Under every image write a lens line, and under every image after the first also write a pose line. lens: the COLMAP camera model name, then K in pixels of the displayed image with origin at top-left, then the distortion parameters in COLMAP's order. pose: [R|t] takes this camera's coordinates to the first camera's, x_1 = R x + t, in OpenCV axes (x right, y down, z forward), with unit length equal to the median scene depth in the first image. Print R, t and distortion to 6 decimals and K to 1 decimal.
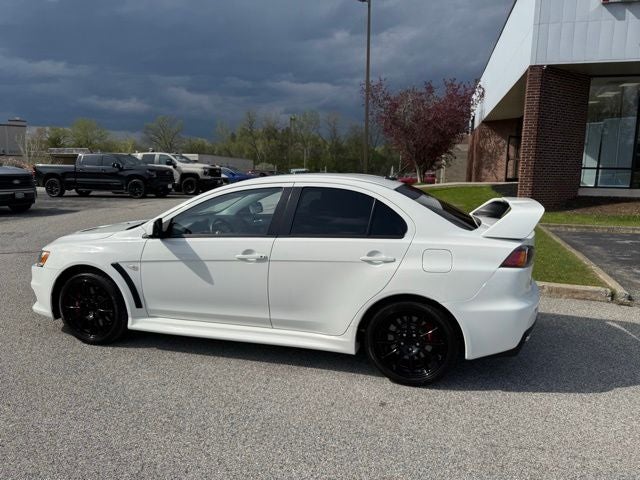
lens RADIAL K [[452.4, 0, 323.5], [0, 452.4, 244.5], [0, 0, 1]] dist [0.033362, -0.043676]
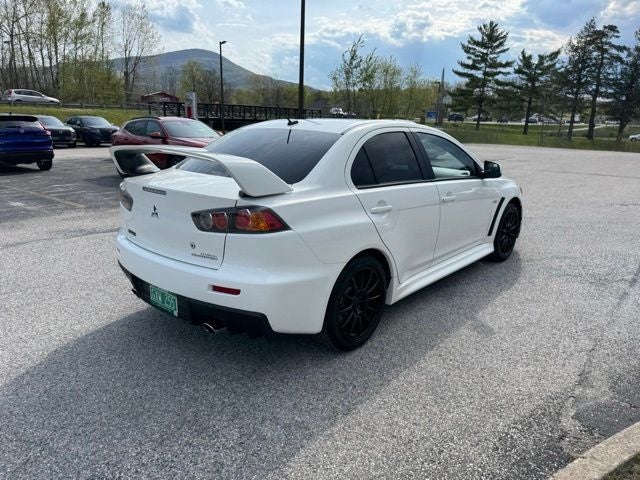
lens RADIAL K [[452.4, 0, 325.4], [0, 452.4, 241.0], [0, 0, 1]] dist [0.033362, -0.043676]
pose [[-0.437622, 0.209074, -0.874514, 0.503073], [-0.179463, 0.932713, 0.312794, -0.118060], [0.881068, 0.293828, -0.370655, 0.780014]]
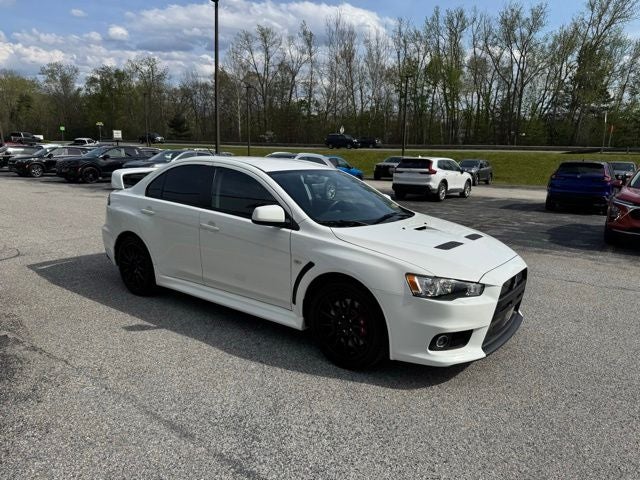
lens RADIAL K [[450.8, 0, 322.8], [0, 450.8, 239.4], [0, 0, 1]] dist [0.036626, -0.048091]
pose [[-0.924020, -0.105021, 0.367637, -0.345654], [0.030564, 0.938170, 0.344822, -0.198122], [-0.381120, 0.329859, -0.863679, 1.124513]]
